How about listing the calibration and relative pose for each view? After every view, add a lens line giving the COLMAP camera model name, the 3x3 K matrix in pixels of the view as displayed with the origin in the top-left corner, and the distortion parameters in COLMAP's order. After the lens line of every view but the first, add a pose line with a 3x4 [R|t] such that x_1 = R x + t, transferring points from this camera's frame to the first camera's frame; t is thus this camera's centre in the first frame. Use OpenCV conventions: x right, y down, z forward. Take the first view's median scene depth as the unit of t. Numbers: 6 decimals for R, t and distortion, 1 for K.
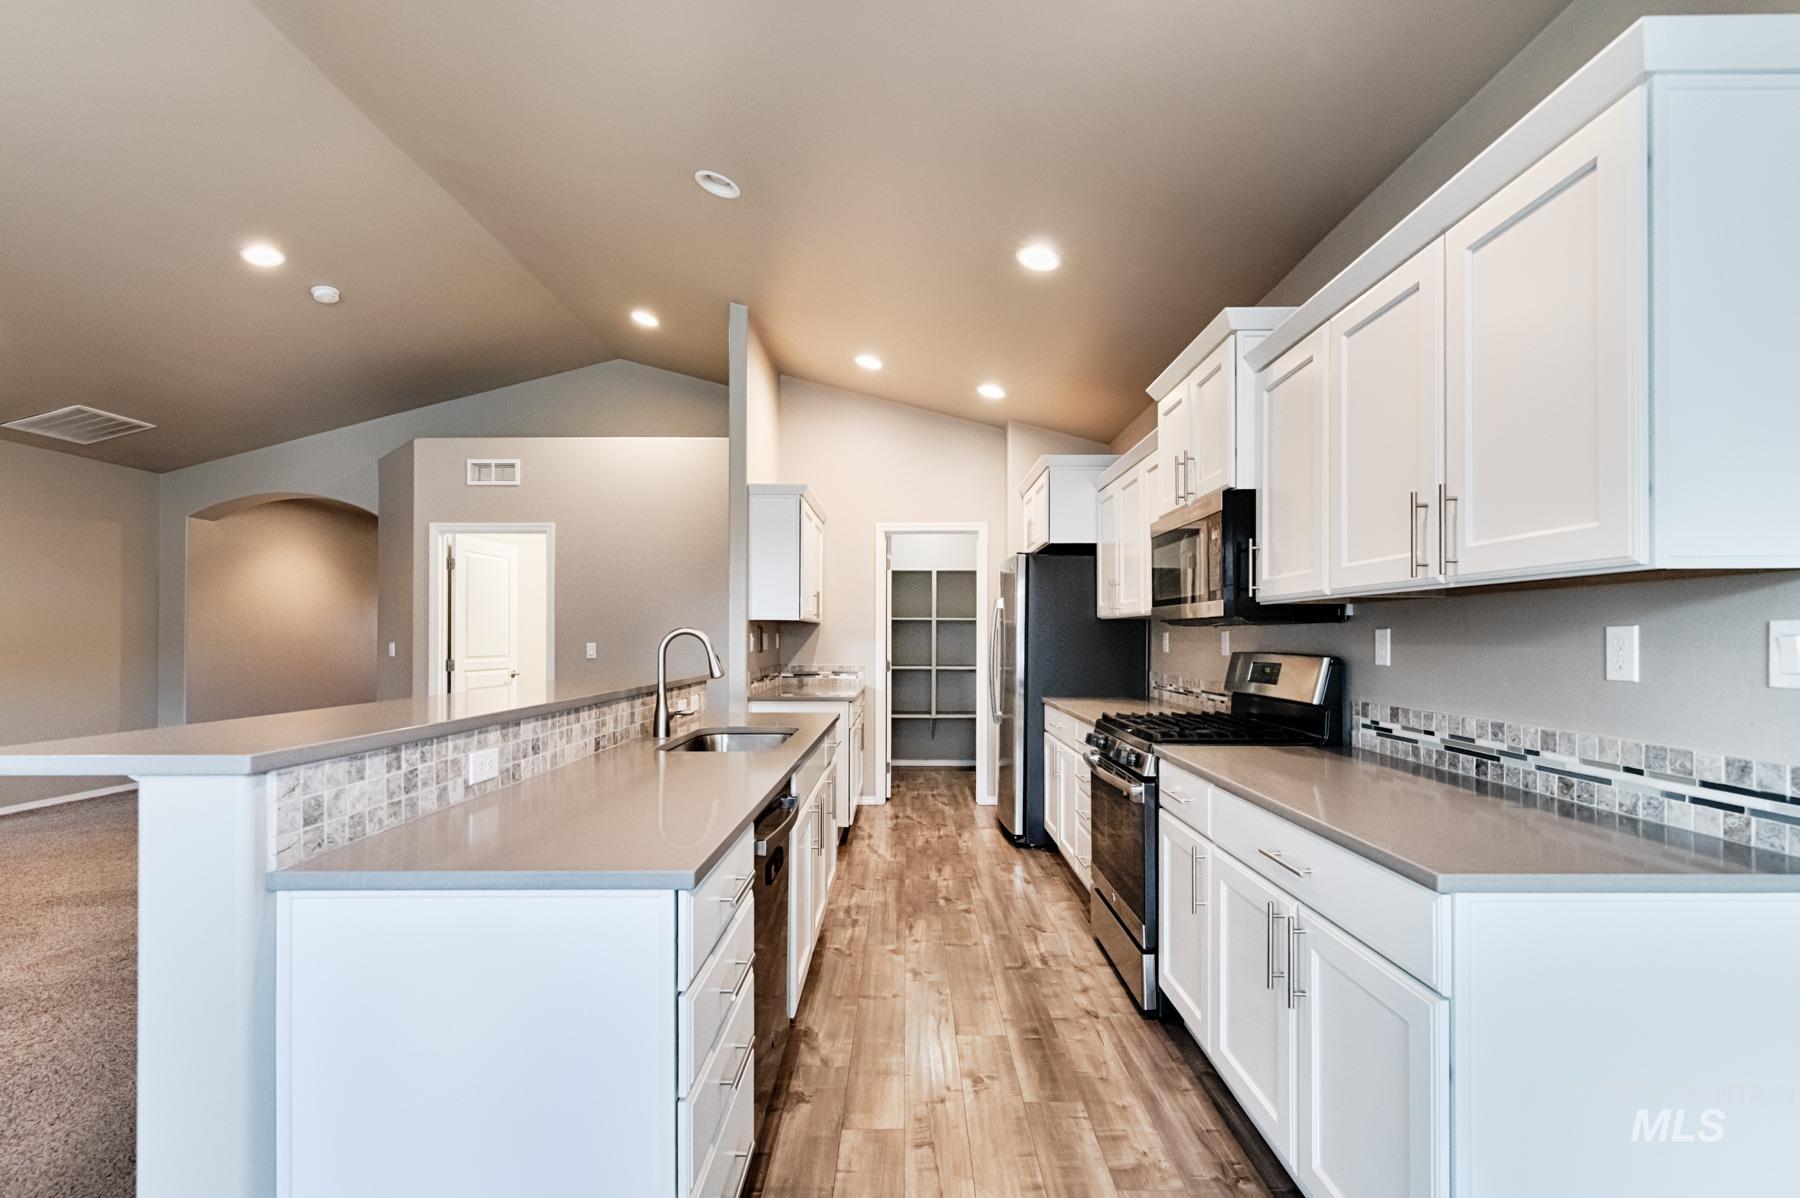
lens RADIAL K [[816.3, 0, 902.3], [0, 816.3, 634.2], [0, 0, 1]] dist [-0.000627, -0.000088]
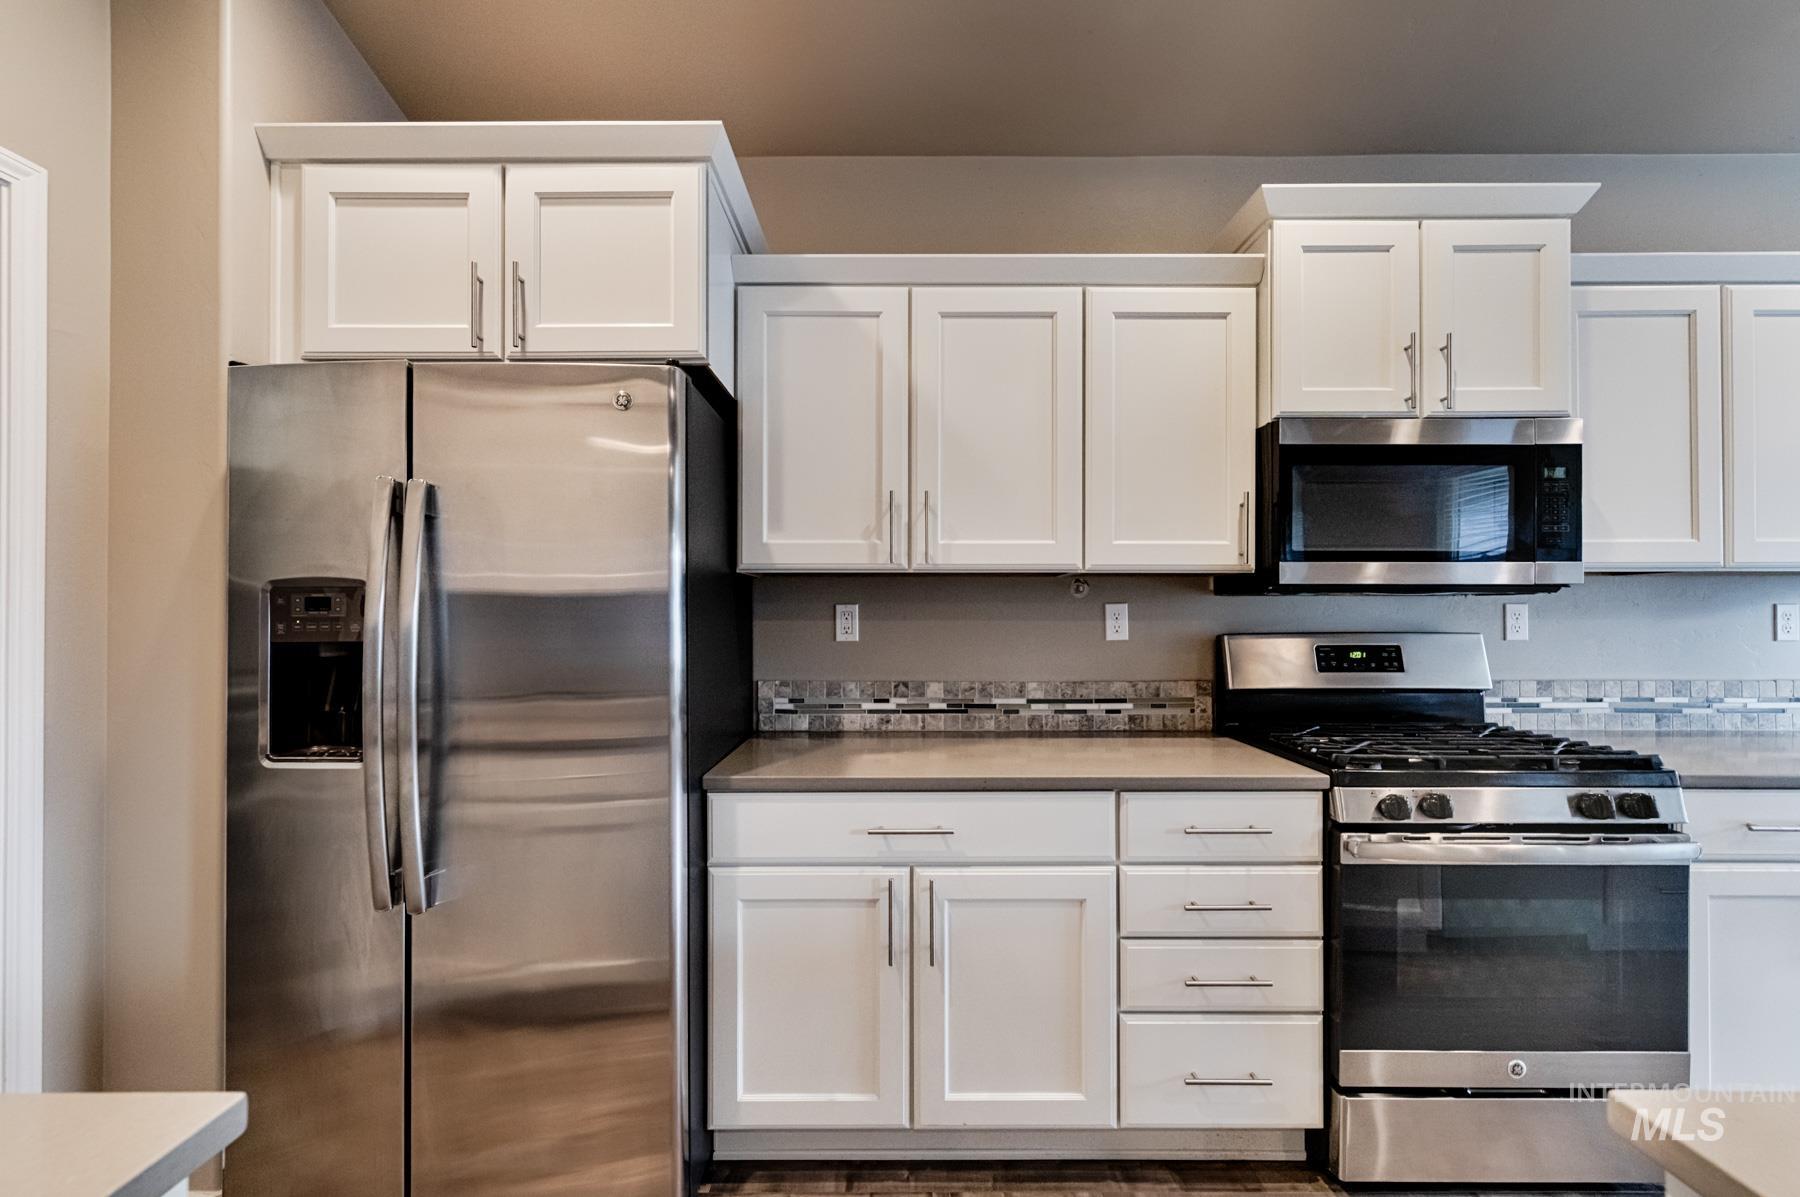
lens RADIAL K [[820.9, 0, 900.0], [0, 820.9, 598.5], [0, 0, 1]] dist [-0.000660, -0.000142]
pose [[-0.000960, 0.014123, 0.999900, -0.492739], [-0.004562, 0.999890, -0.014128, 0.000985], [-0.999989, -0.004575, -0.000895, 1.979366]]
